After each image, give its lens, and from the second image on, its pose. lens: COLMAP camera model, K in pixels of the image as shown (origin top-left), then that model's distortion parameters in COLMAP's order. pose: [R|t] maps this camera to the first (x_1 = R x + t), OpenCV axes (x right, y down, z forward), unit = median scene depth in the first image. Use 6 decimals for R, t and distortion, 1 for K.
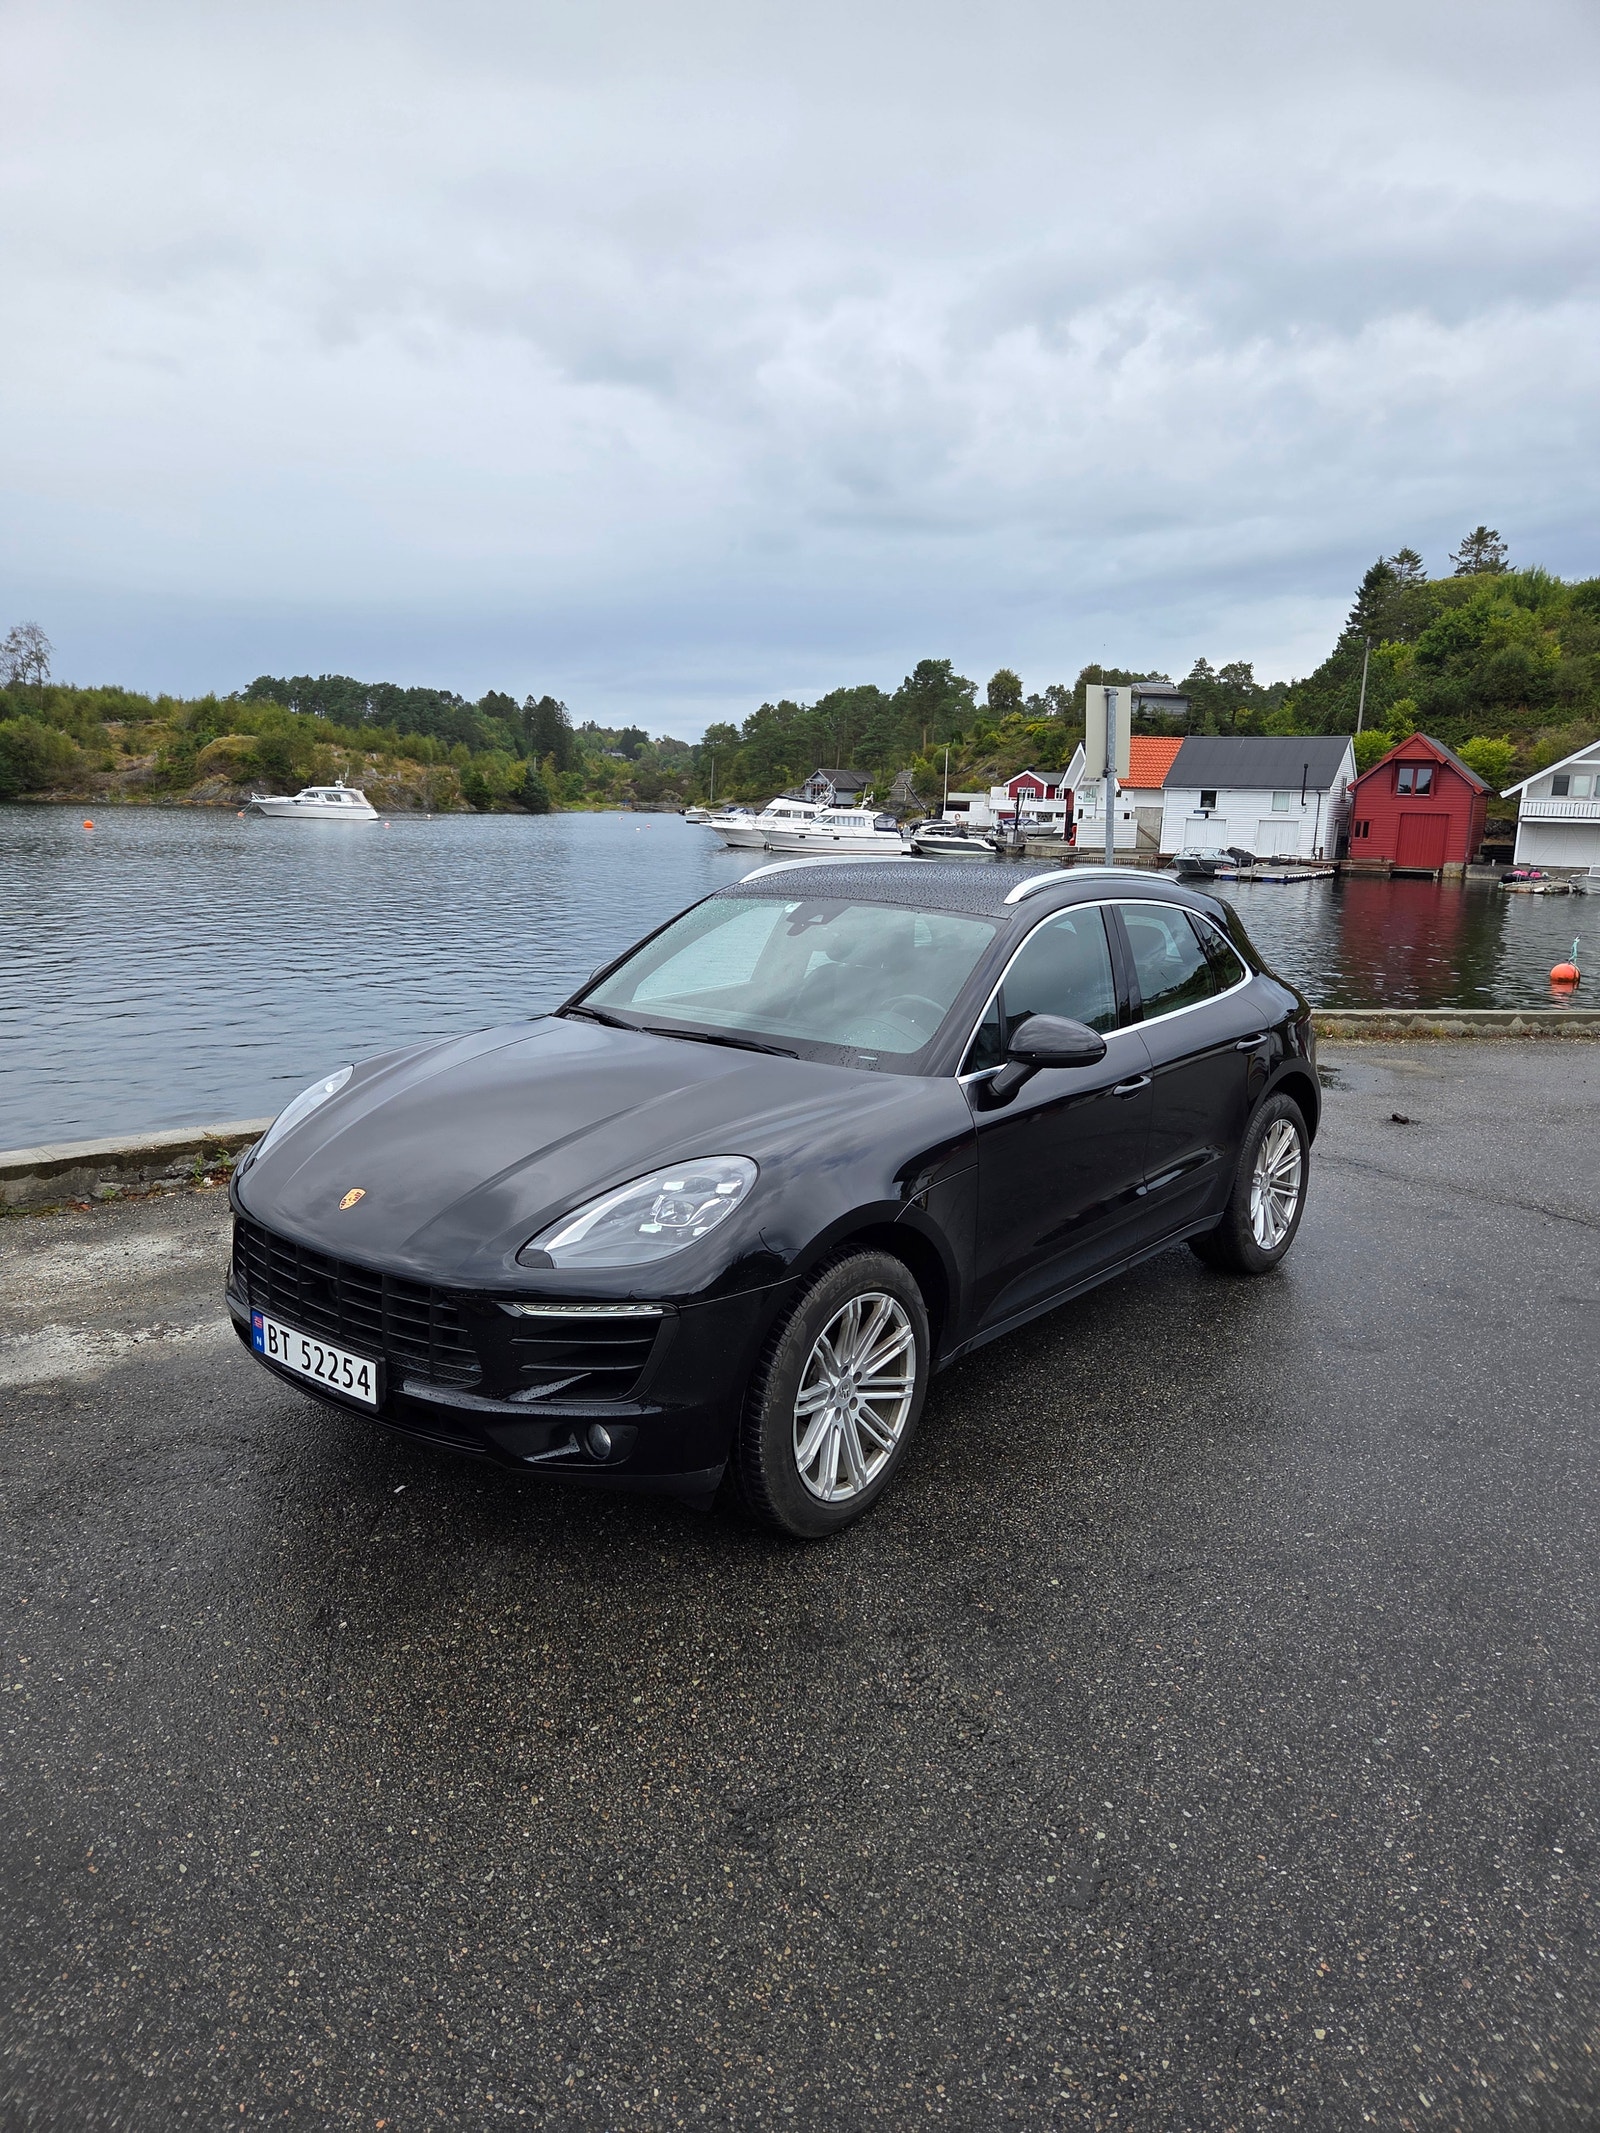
lens RADIAL K [[1446.4, 0, 777.5], [0, 1446.4, 1045.2], [0, 0, 1]] dist [0.086146, -0.079401]
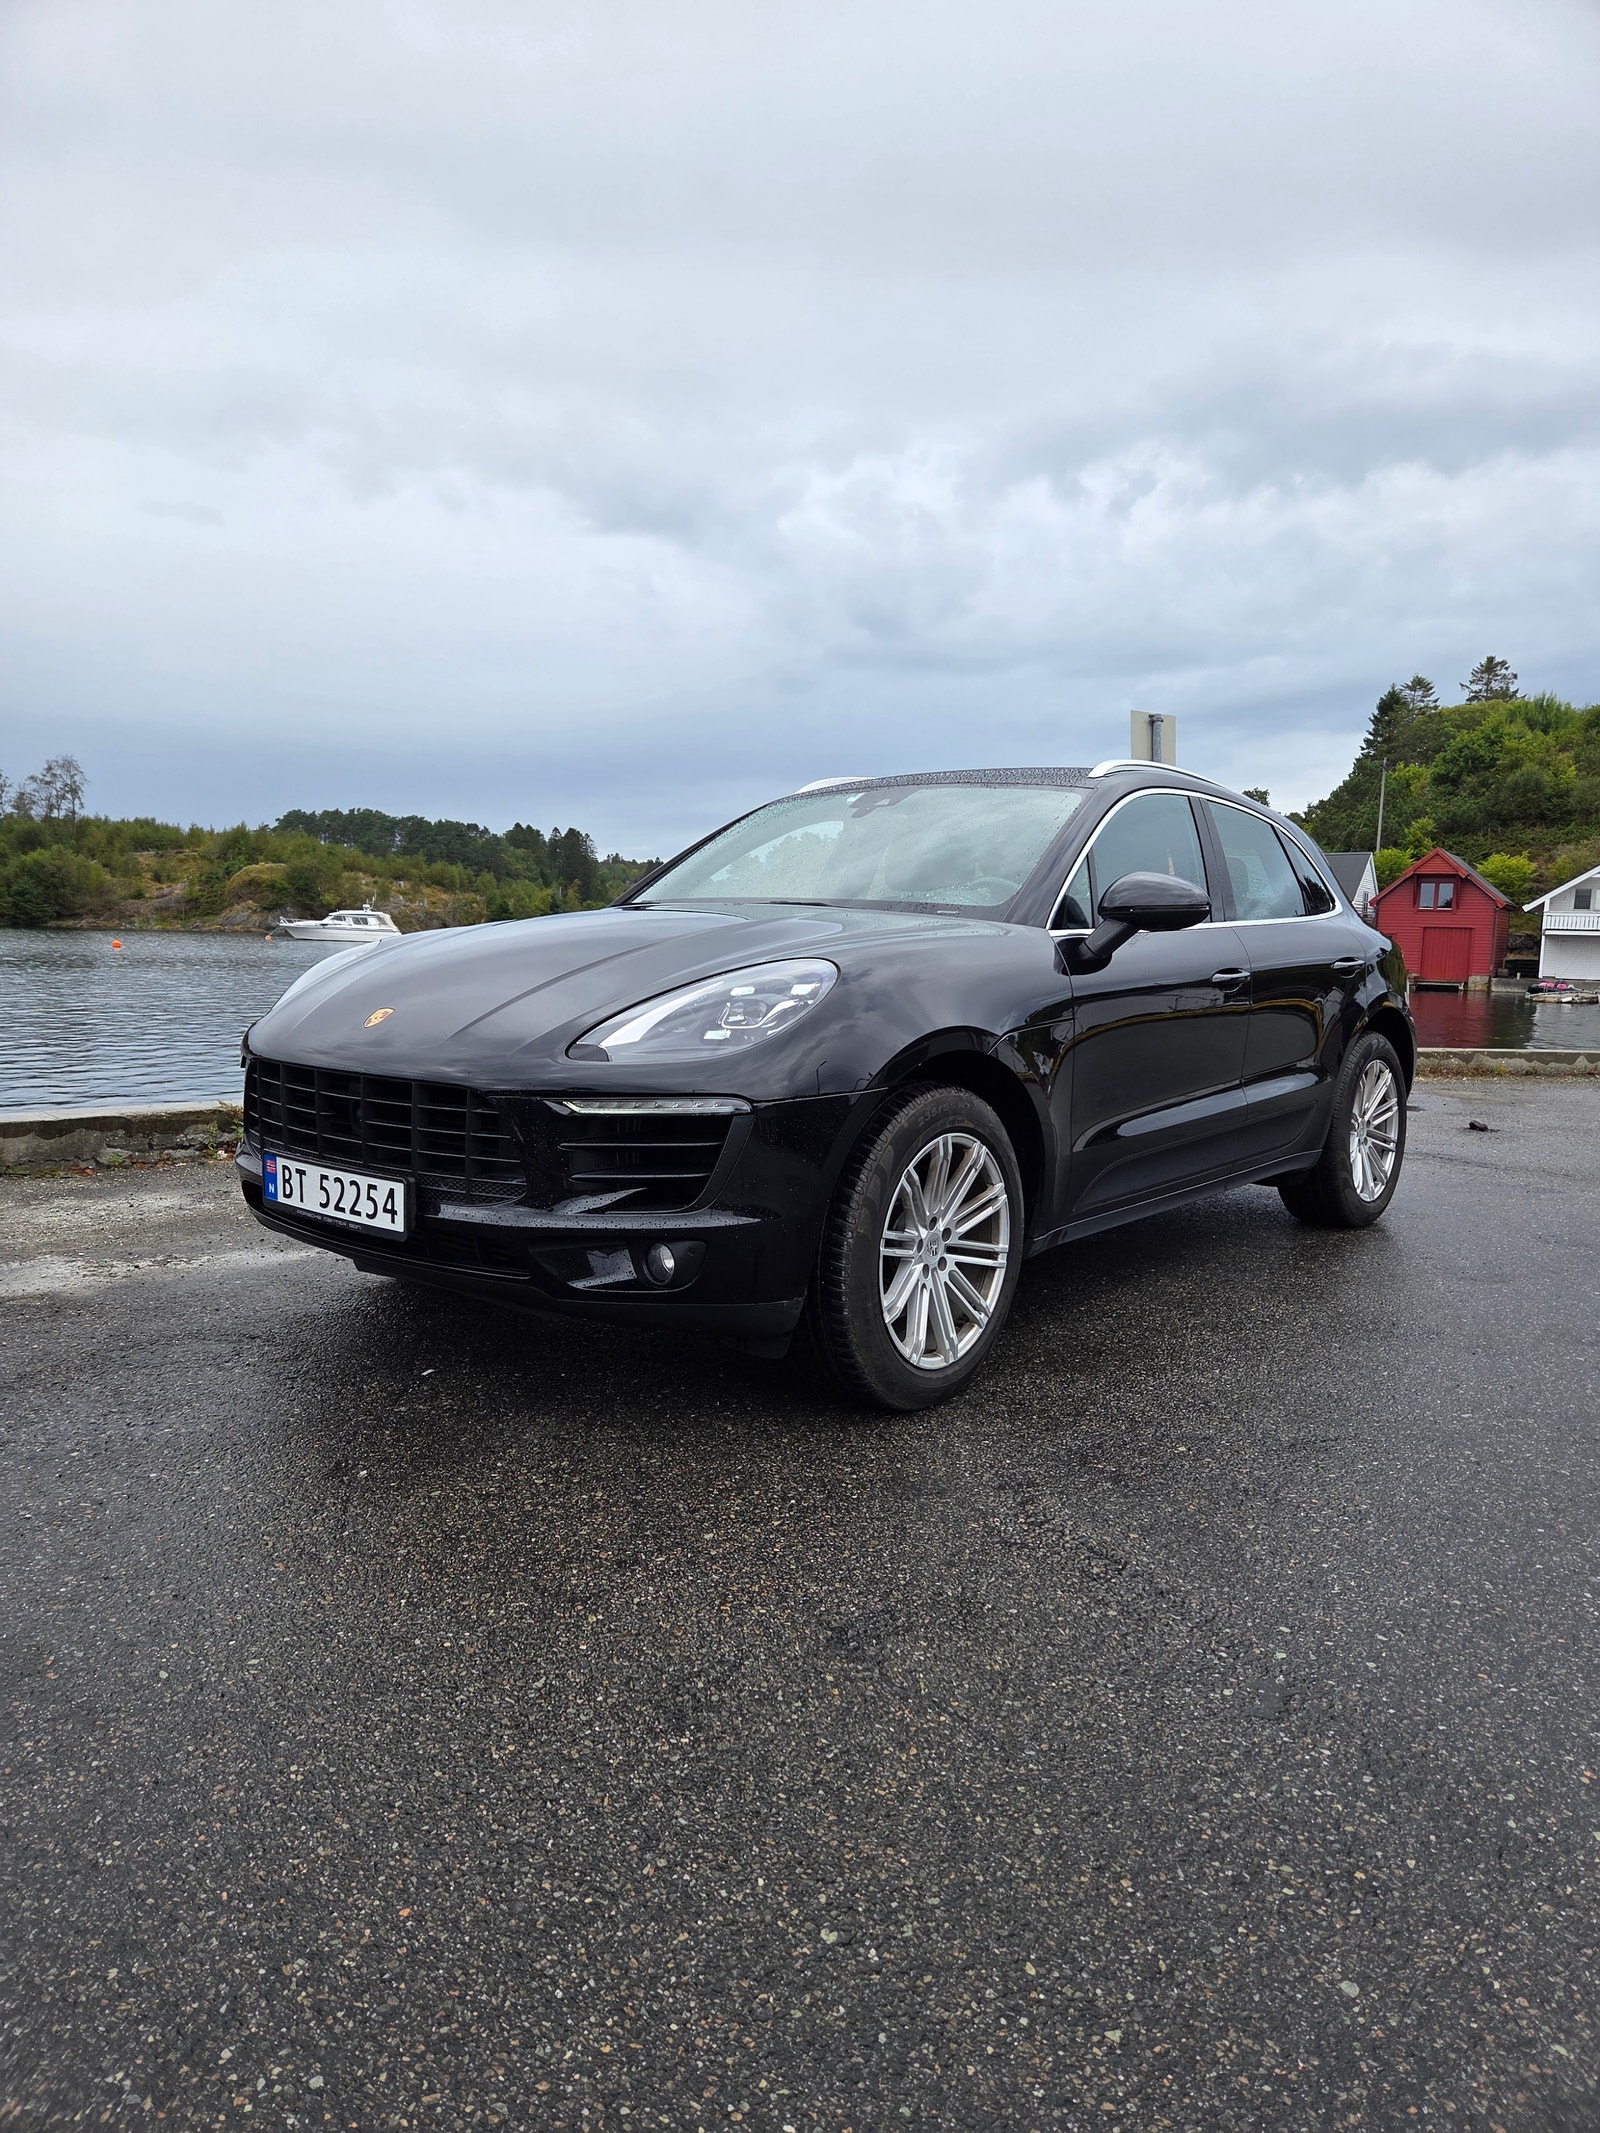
lens RADIAL K [[1445.0, 0, 793.1], [0, 1445.0, 1076.3], [0, 0, 1]] dist [0.087934, -0.082201]
pose [[0.999988, -0.002791, -0.004033, -0.033866], [0.002505, 0.997607, -0.069098, 0.189707], [0.004217, 0.069087, 0.997602, 0.112289]]
